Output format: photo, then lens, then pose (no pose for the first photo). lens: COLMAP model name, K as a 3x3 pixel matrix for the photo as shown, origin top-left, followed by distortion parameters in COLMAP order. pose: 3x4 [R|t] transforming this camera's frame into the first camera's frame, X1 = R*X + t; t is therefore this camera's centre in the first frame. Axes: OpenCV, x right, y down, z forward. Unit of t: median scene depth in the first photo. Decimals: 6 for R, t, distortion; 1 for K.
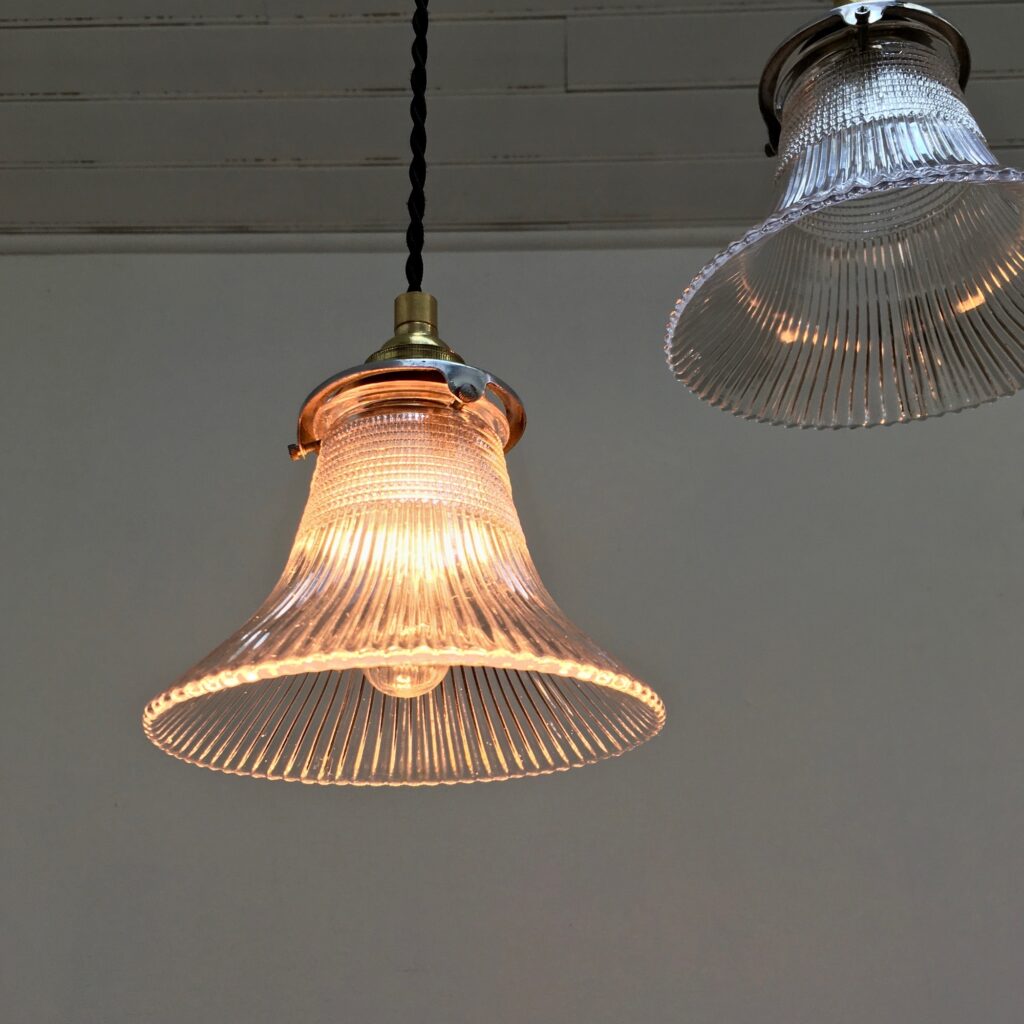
lens RADIAL K [[1483.7, 0, 512.0], [0, 1483.7, 512.0], [0, 0, 1]] dist [-0.002743, -0.078388]
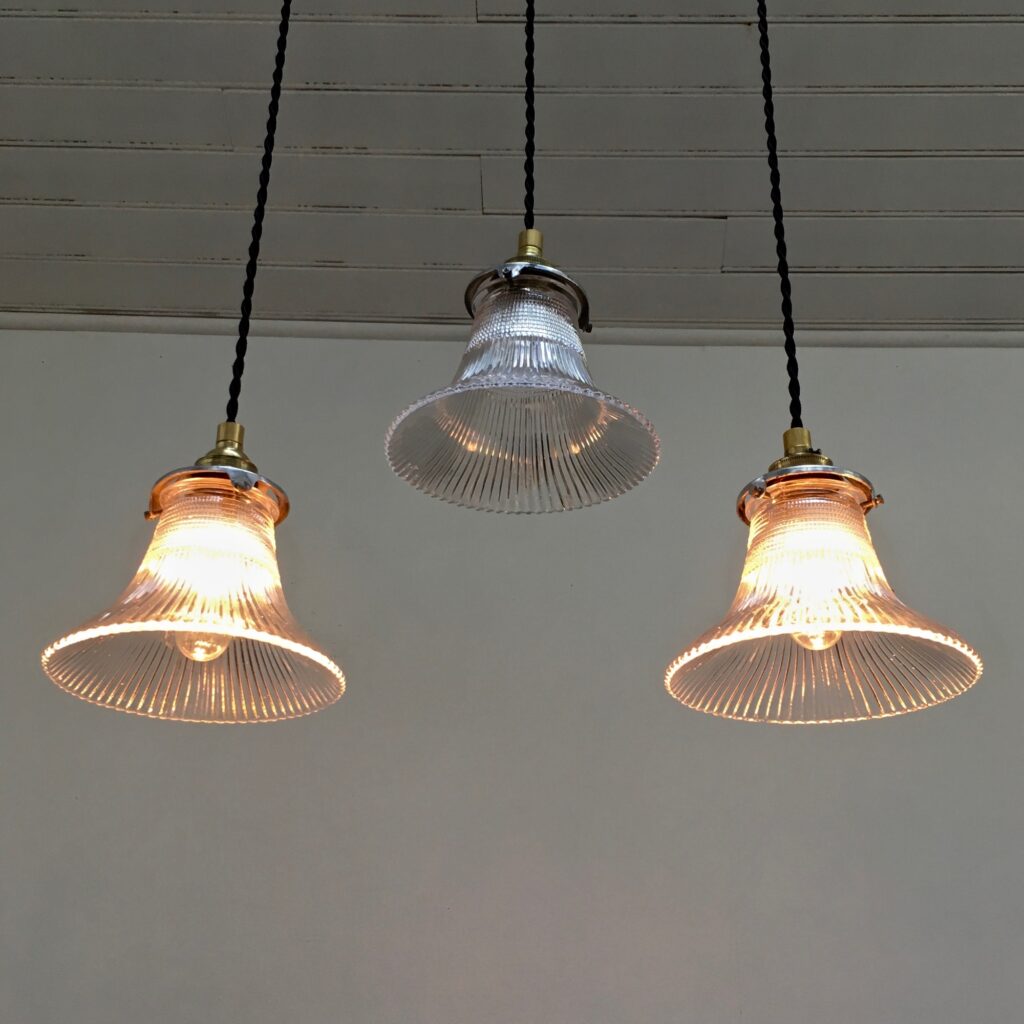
lens RADIAL K [[1490.2, 0, 512.0], [0, 1490.2, 512.0], [0, 0, 1]] dist [0.036609, -0.011265]
pose [[0.999116, 0.041577, -0.006201, 0.266473], [-0.041777, 0.998451, -0.036752, 0.000414], [0.004663, 0.036978, 0.999305, -0.673377]]
